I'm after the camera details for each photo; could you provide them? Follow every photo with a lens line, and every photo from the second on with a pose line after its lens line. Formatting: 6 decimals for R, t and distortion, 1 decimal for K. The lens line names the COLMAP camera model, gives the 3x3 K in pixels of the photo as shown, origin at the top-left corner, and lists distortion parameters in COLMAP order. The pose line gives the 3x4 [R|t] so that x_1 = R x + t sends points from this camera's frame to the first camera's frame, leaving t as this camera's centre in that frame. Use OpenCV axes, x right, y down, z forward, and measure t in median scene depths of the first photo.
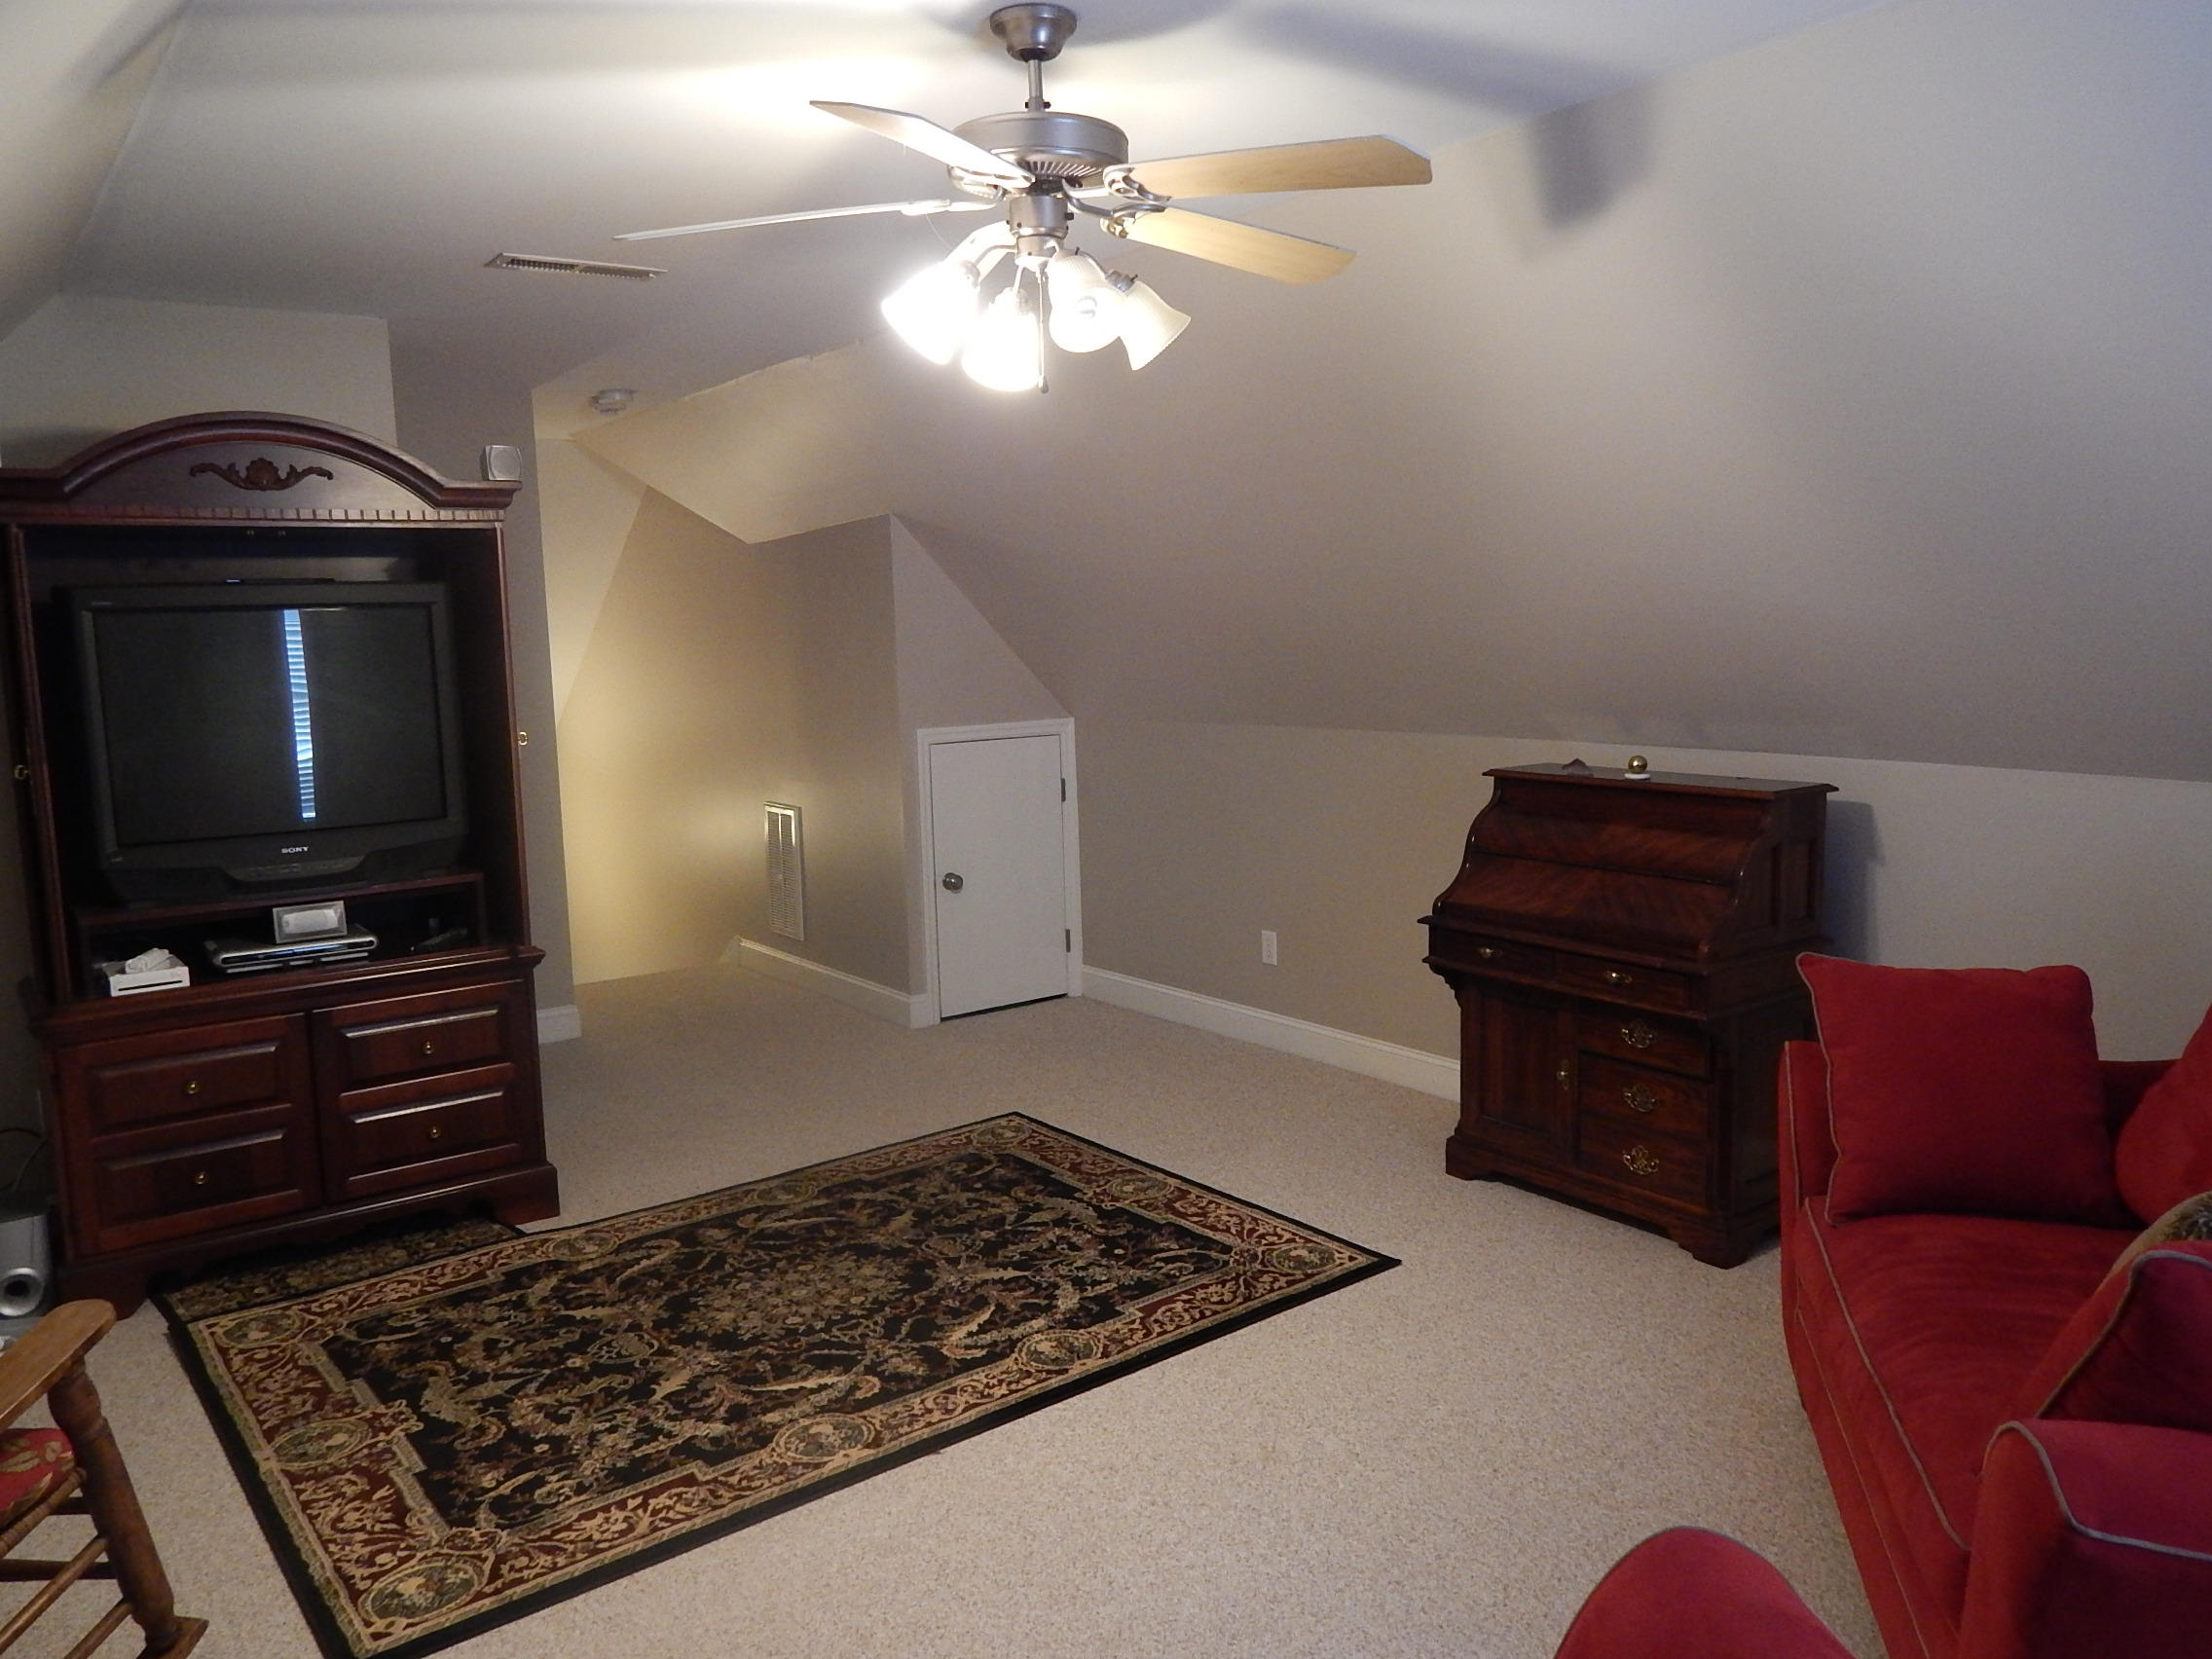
lens RADIAL K [[1620.1, 0, 1106.7], [0, 1620.1, 828.7], [0, 0, 1]] dist [-0.006907, -0.001716]
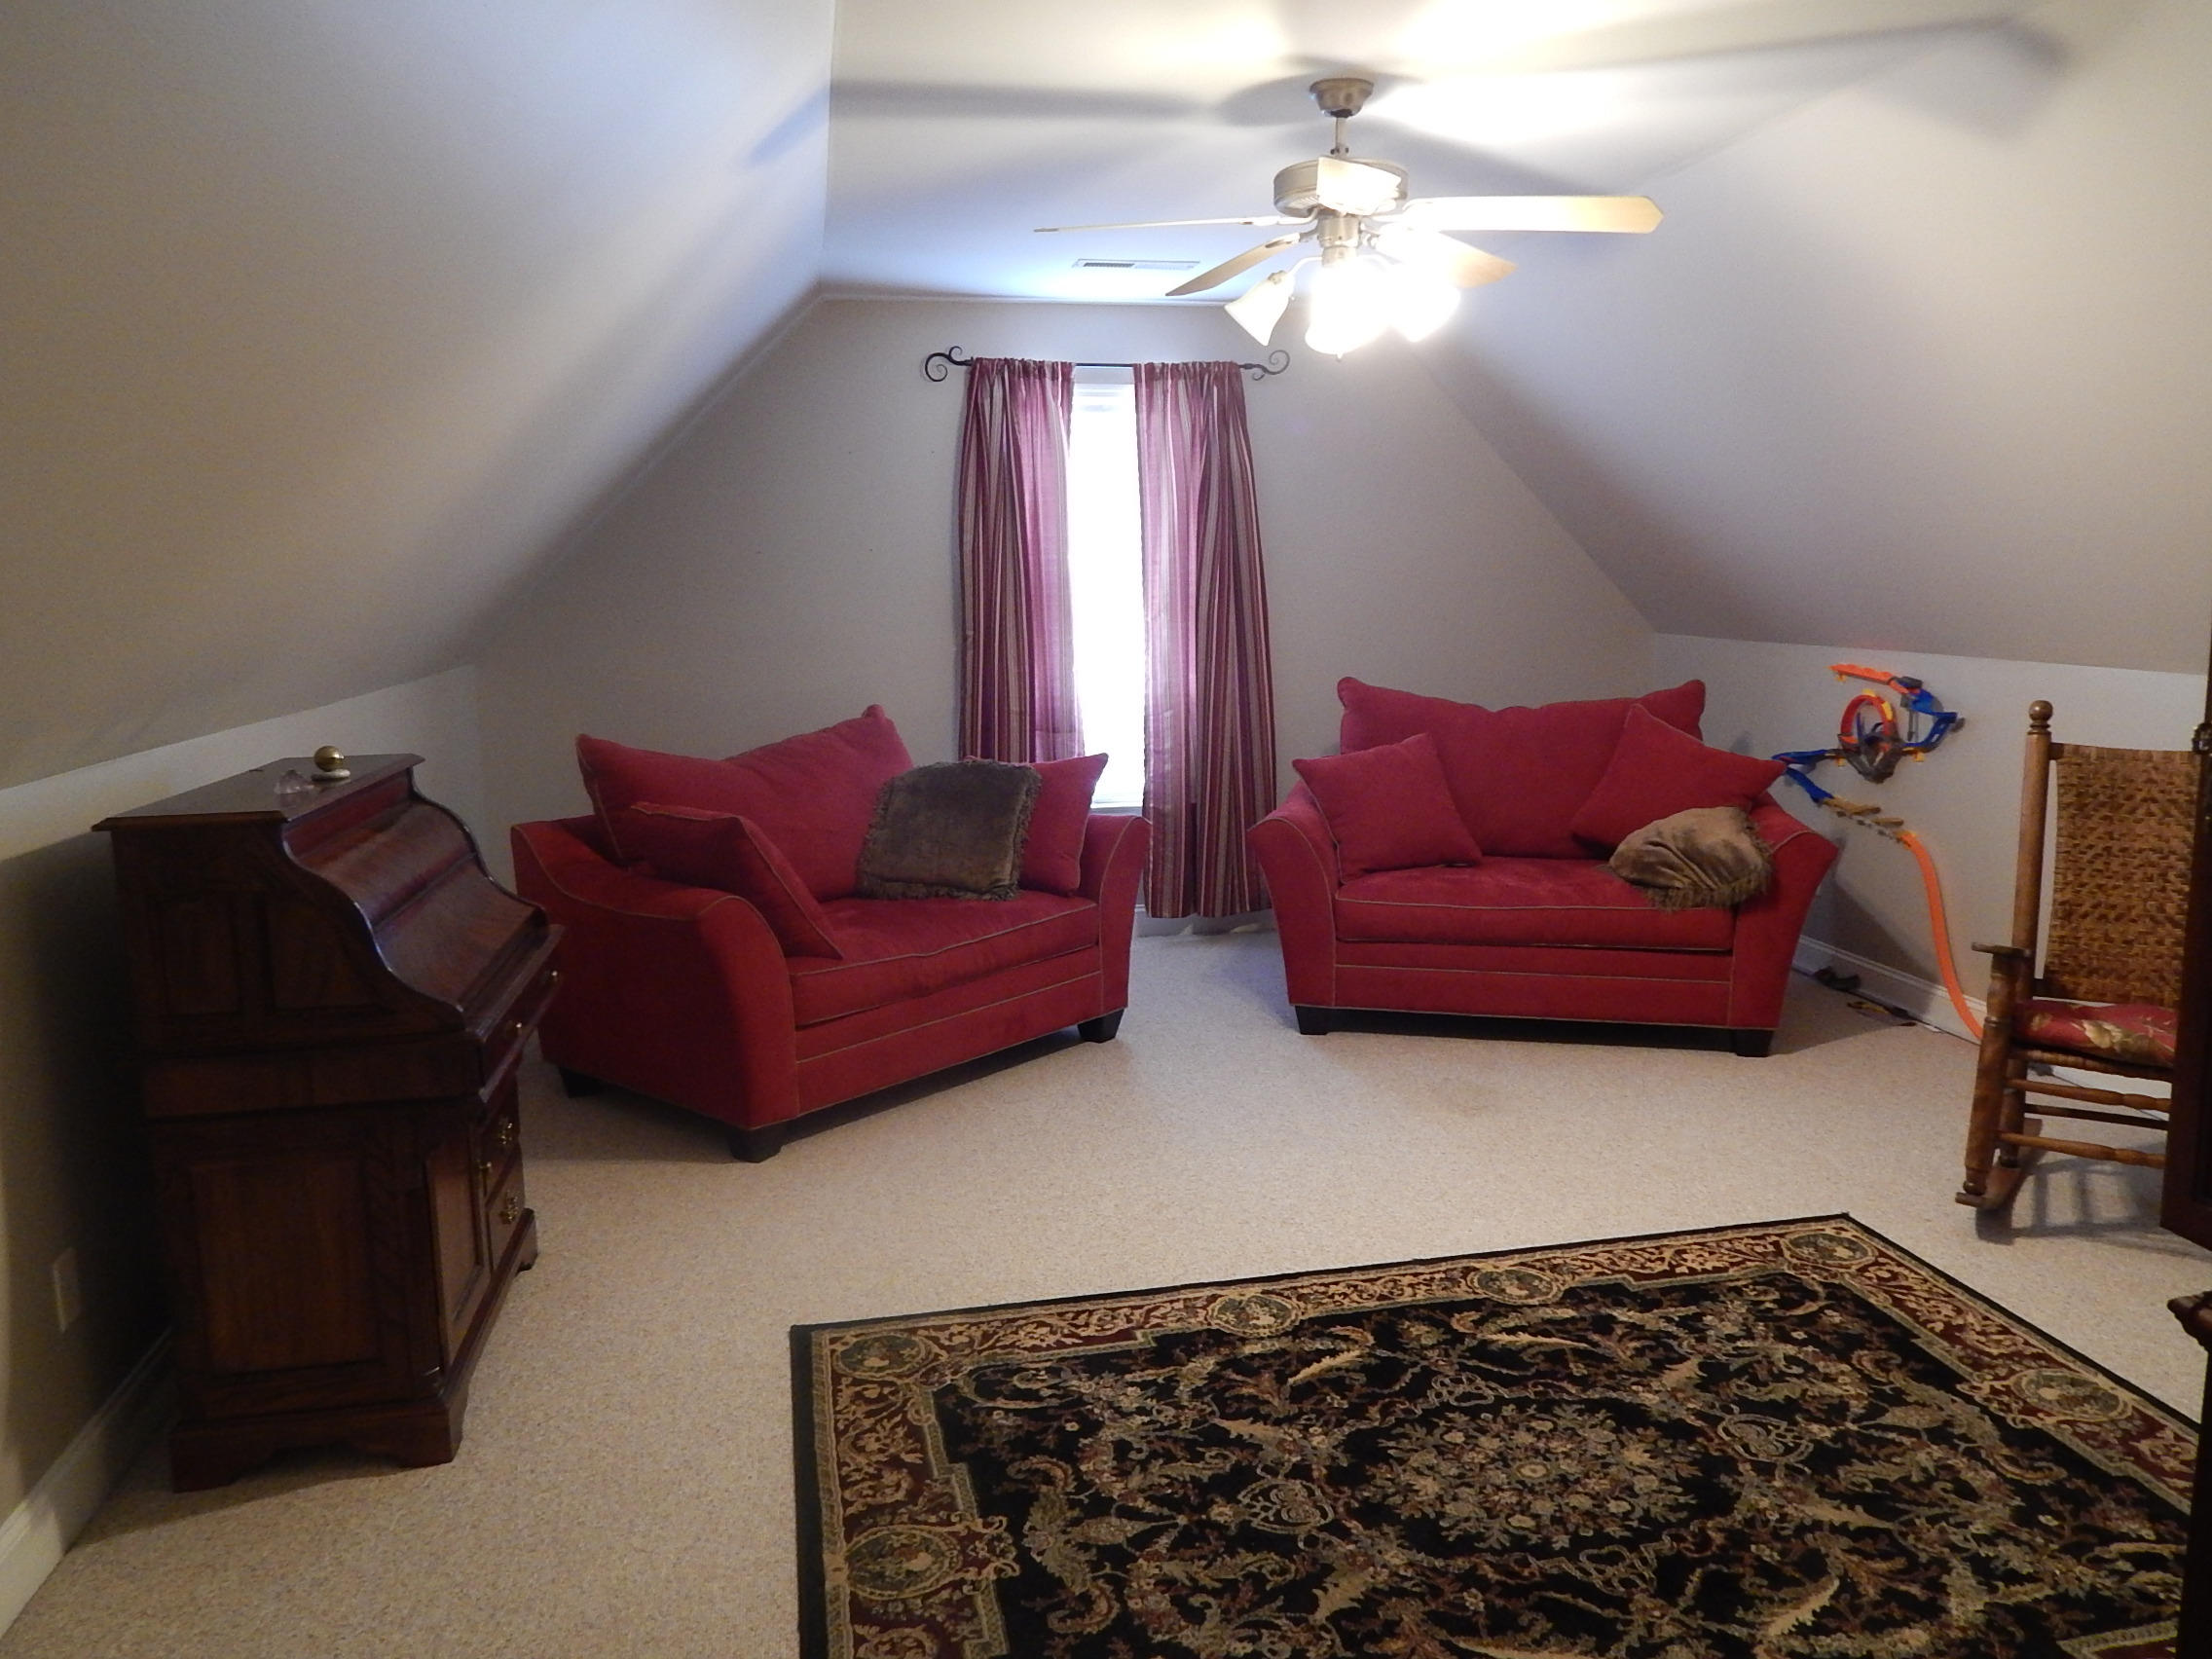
lens RADIAL K [[1620.1, 0, 1104.9], [0, 1620.1, 828.6], [0, 0, 1]] dist [-0.006907, -0.001716]
pose [[-0.897815, -0.033548, 0.439093, -0.352064], [0.091414, 0.961177, 0.260351, -0.197552], [-0.430780, 0.273886, -0.859892, 1.759108]]
